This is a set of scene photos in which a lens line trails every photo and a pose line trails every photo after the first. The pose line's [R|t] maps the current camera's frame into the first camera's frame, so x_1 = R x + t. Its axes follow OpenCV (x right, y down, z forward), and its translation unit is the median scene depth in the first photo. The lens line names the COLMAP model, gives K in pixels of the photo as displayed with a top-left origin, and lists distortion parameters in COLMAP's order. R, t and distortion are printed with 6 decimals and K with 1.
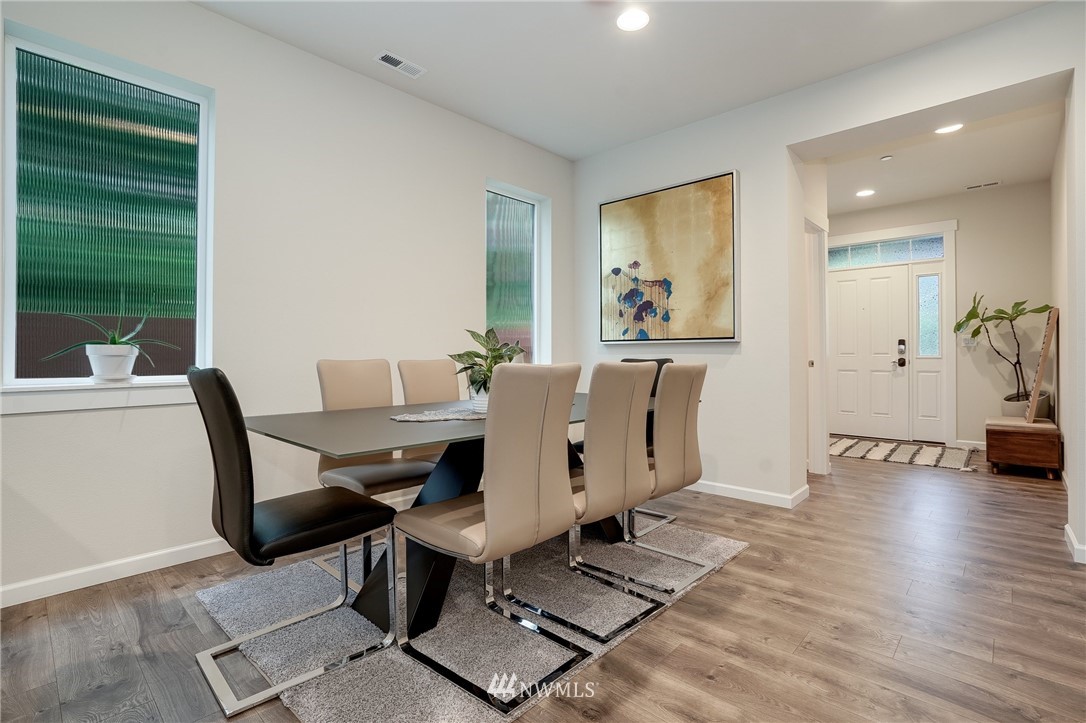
lens RADIAL K [[506.3, 0, 544.3], [0, 506.3, 350.5], [0, 0, 1]] dist [-0.034417, 0.012249]
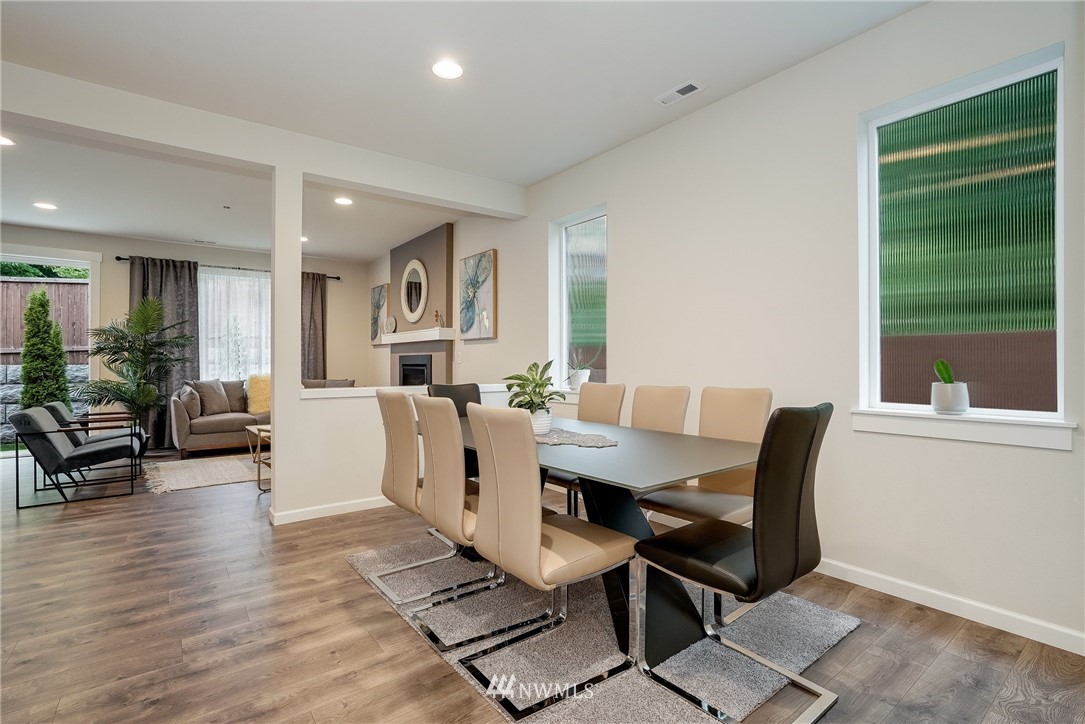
lens RADIAL K [[505.9, 0, 534.5], [0, 505.9, 368.6], [0, 0, 1]] dist [-0.034417, 0.012249]
pose [[-0.170499, 0.004146, -0.985349, 0.553120], [-0.001804, 0.999988, 0.004520, -0.014863], [0.985356, 0.002549, -0.170490, 0.647895]]
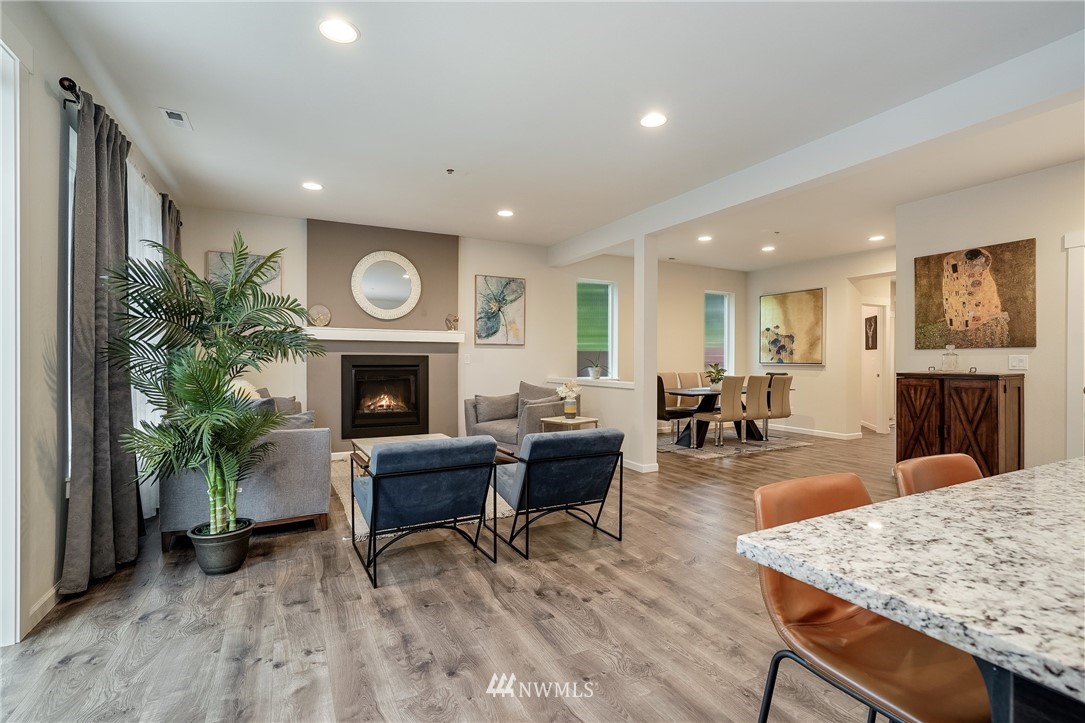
lens RADIAL K [[505.9, 0, 541.8], [0, 505.9, 371.0], [0, 0, 1]] dist [-0.034417, 0.012249]
pose [[0.943626, 0.009324, -0.330882, -0.047955], [0.000288, 0.999580, 0.028988, -0.047549], [0.331013, -0.027449, 0.943227, -1.255623]]
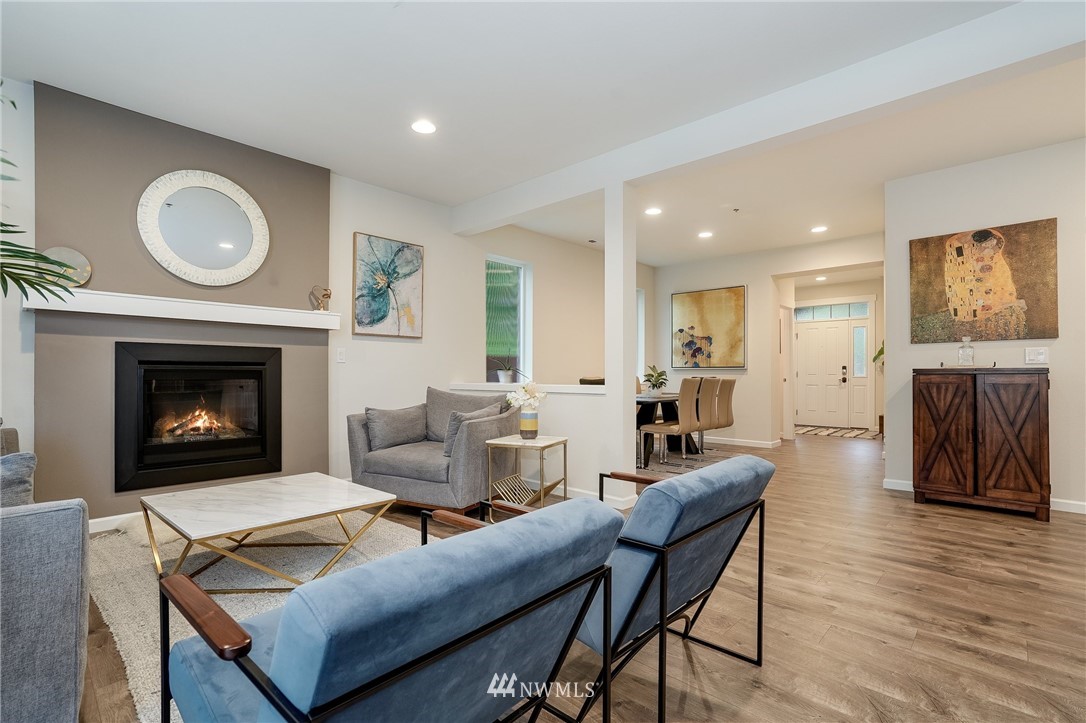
lens RADIAL K [[506.3, 0, 541.8], [0, 506.3, 377.4], [0, 0, 1]] dist [-0.034417, 0.012249]
pose [[0.999999, 0.001270, -0.000633, -0.377339], [-0.001262, 0.999926, 0.012098, -0.004960], [0.000648, -0.012097, 0.999927, -0.888938]]
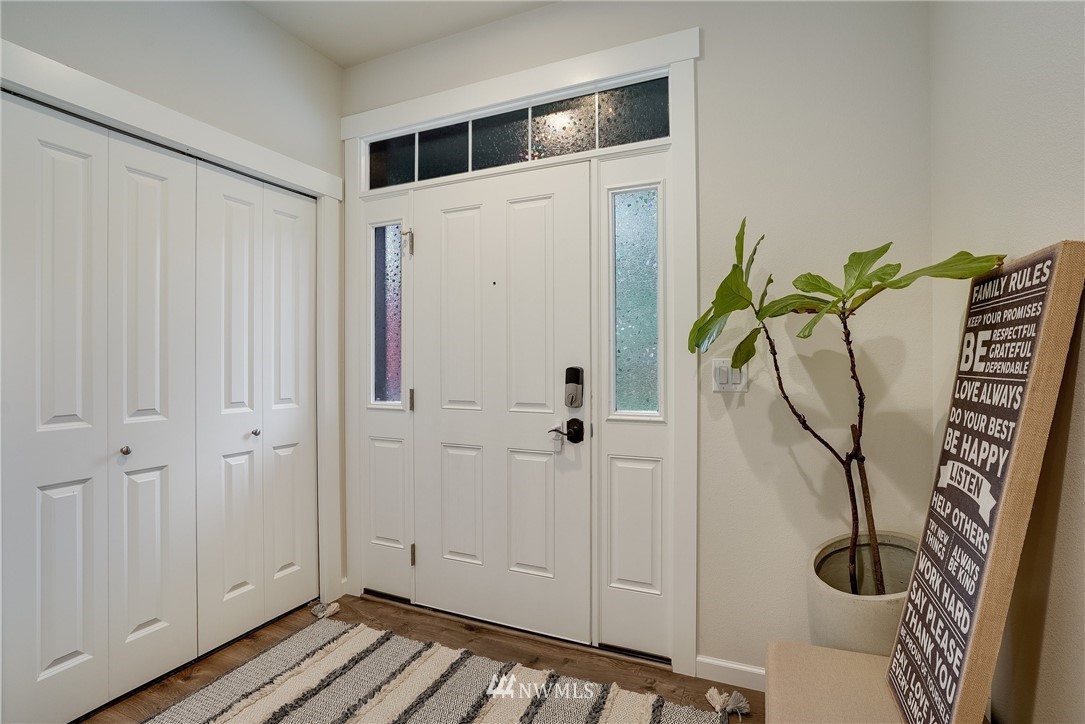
lens RADIAL K [[505.9, 0, 549.4], [0, 505.9, 358.9], [0, 0, 1]] dist [-0.034417, 0.012249]
pose [[0.946092, -0.000617, 0.323897, 0.812981], [-0.000729, 0.999992, 0.004036, -0.042500], [-0.323897, -0.004054, 0.946084, 0.923489]]
